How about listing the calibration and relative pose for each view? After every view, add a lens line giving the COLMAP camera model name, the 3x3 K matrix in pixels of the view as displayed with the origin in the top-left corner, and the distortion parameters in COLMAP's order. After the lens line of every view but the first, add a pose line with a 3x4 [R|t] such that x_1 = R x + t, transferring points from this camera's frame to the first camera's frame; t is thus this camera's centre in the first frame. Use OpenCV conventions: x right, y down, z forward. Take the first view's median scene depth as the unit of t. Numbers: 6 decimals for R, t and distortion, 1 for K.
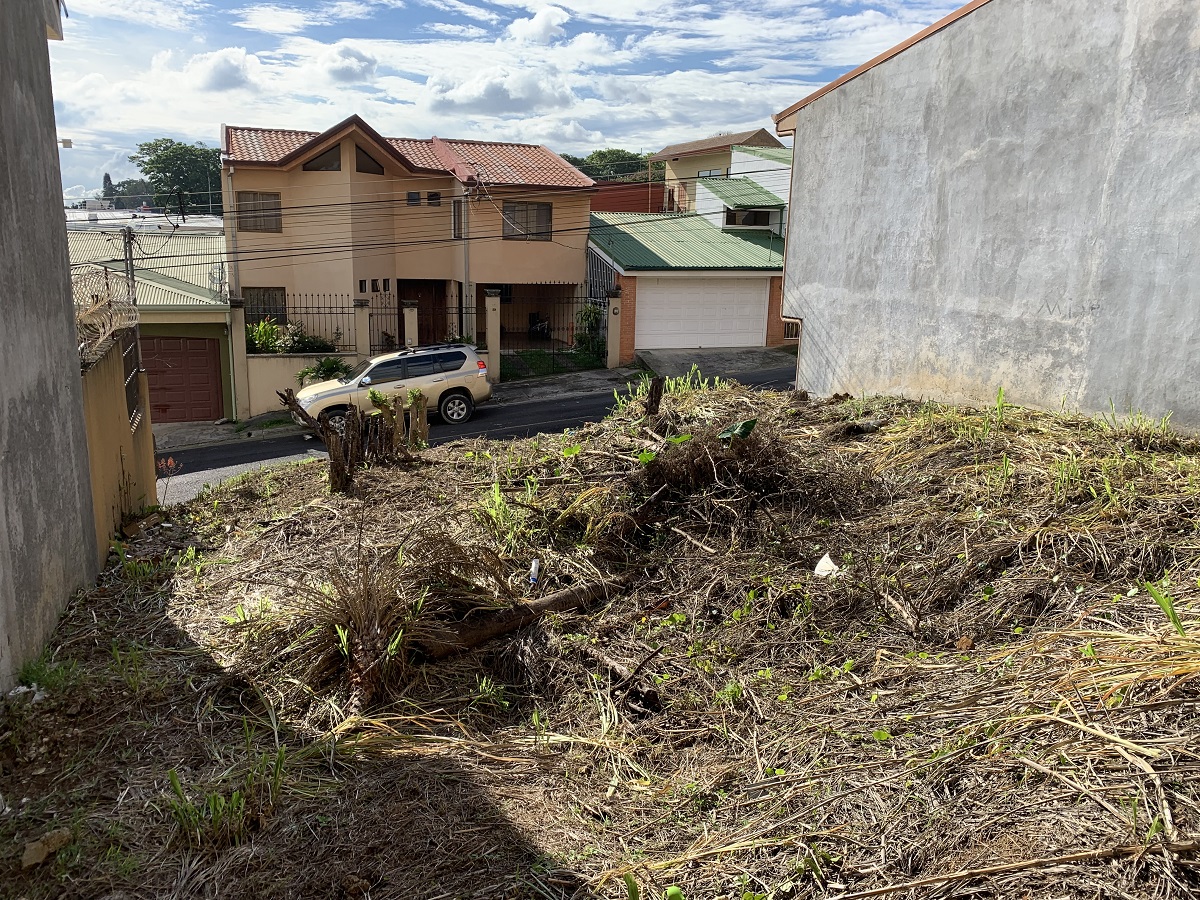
lens RADIAL K [[900.2, 0, 604.7], [0, 900.2, 445.5], [0, 0, 1]] dist [0.064674, -0.147723]
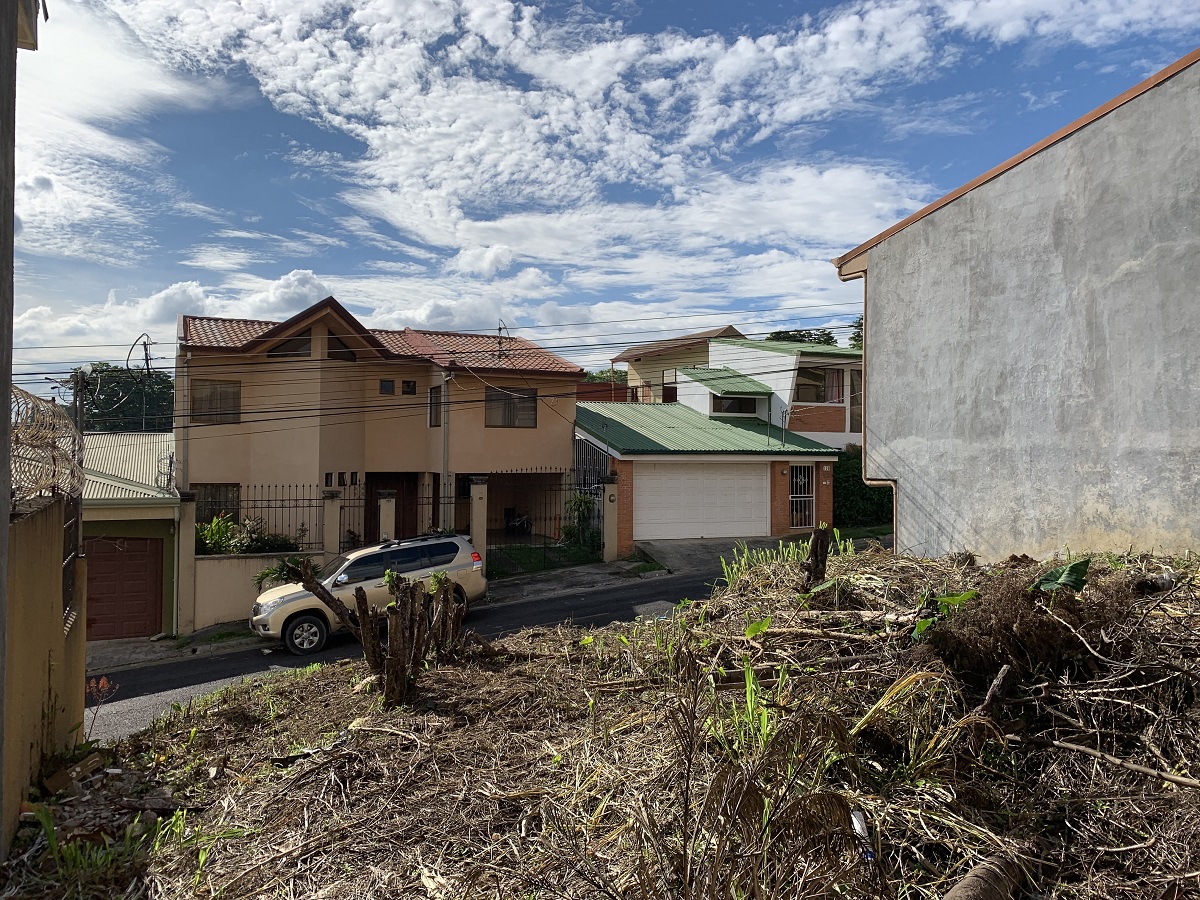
lens RADIAL K [[909.7, 0, 600.0], [0, 909.7, 450.0], [0, 0, 1]] dist [0.050044, -0.055257]
pose [[0.997726, -0.018949, 0.064683, -0.122985], [0.032991, 0.974145, -0.223503, 0.015835], [-0.058776, 0.225129, 0.972555, 0.203157]]
